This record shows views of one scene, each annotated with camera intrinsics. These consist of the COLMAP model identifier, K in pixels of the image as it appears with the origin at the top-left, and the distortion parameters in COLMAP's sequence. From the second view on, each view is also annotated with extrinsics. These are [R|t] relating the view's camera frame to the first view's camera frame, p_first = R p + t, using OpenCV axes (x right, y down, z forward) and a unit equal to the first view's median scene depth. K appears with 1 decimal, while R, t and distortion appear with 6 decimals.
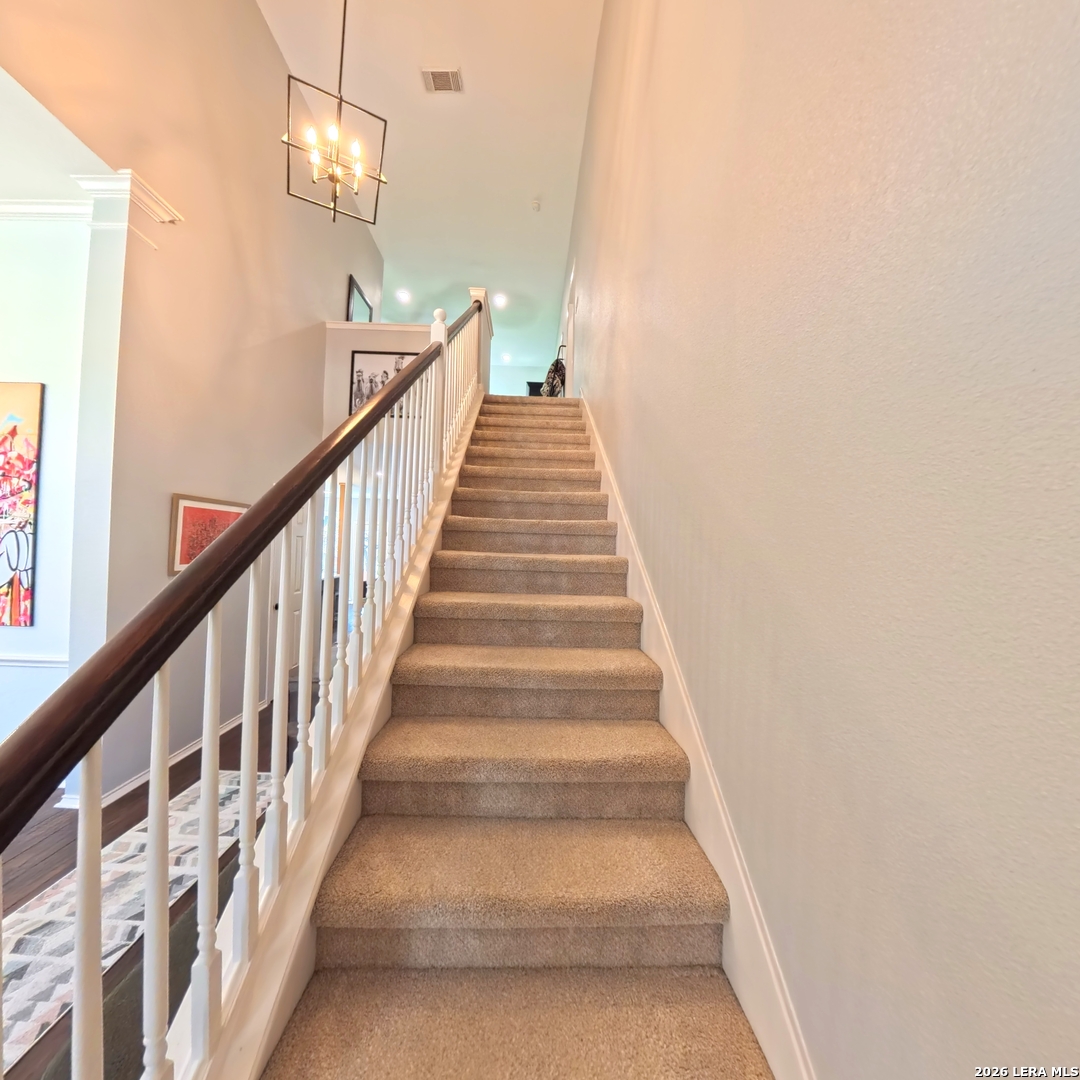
lens RADIAL K [[404.9, 0, 540.0], [0, 404.9, 540.0], [0, 0, 1]] dist [-0.024872, 0.001018]
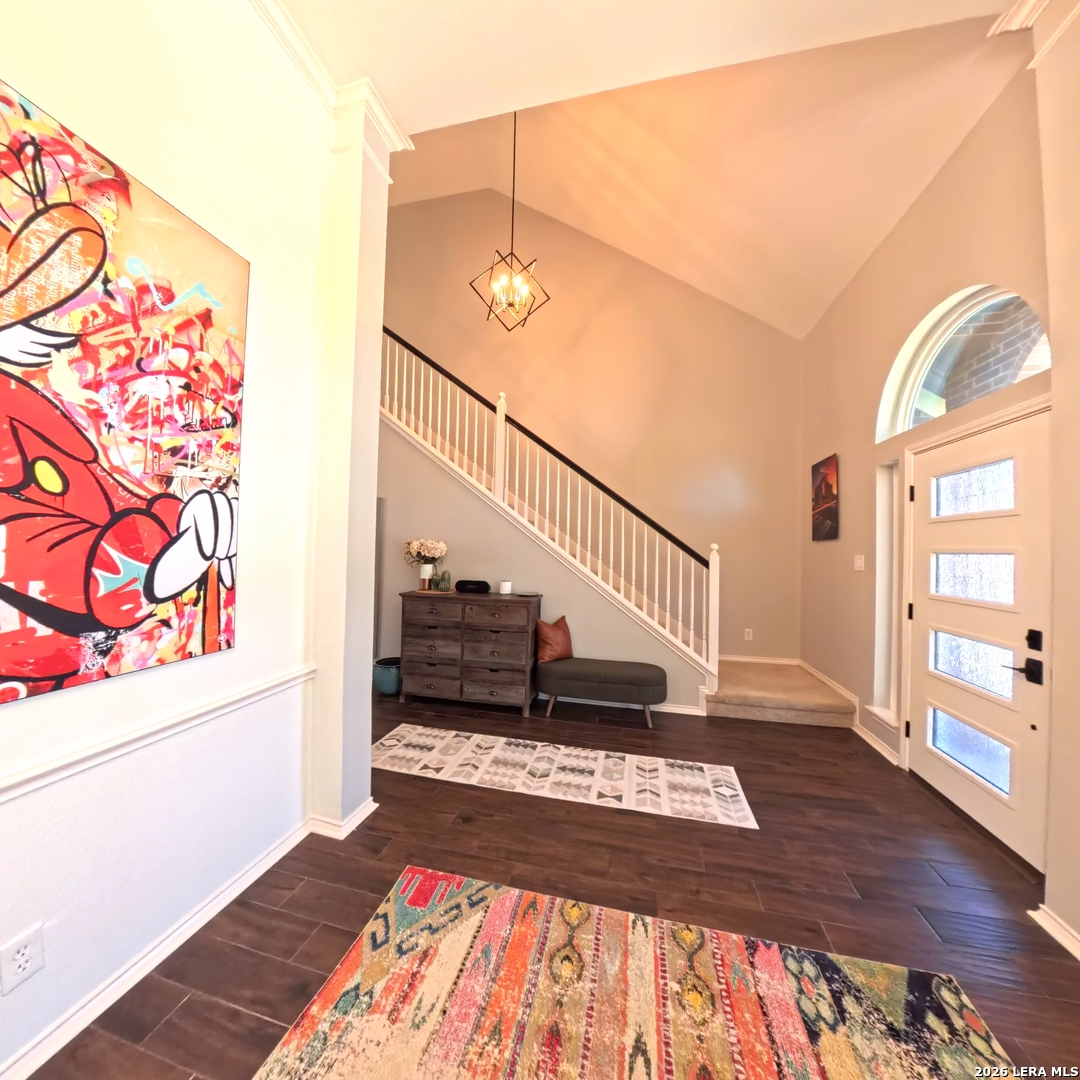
lens RADIAL K [[404.9, 0, 540.0], [0, 404.9, 540.0], [0, 0, 1]] dist [-0.024872, 0.001018]
pose [[0.263516, -0.007993, 0.964622, -1.800347], [-0.027312, 0.999503, 0.015743, 0.026334], [-0.964268, -0.030494, 0.263167, 0.359773]]
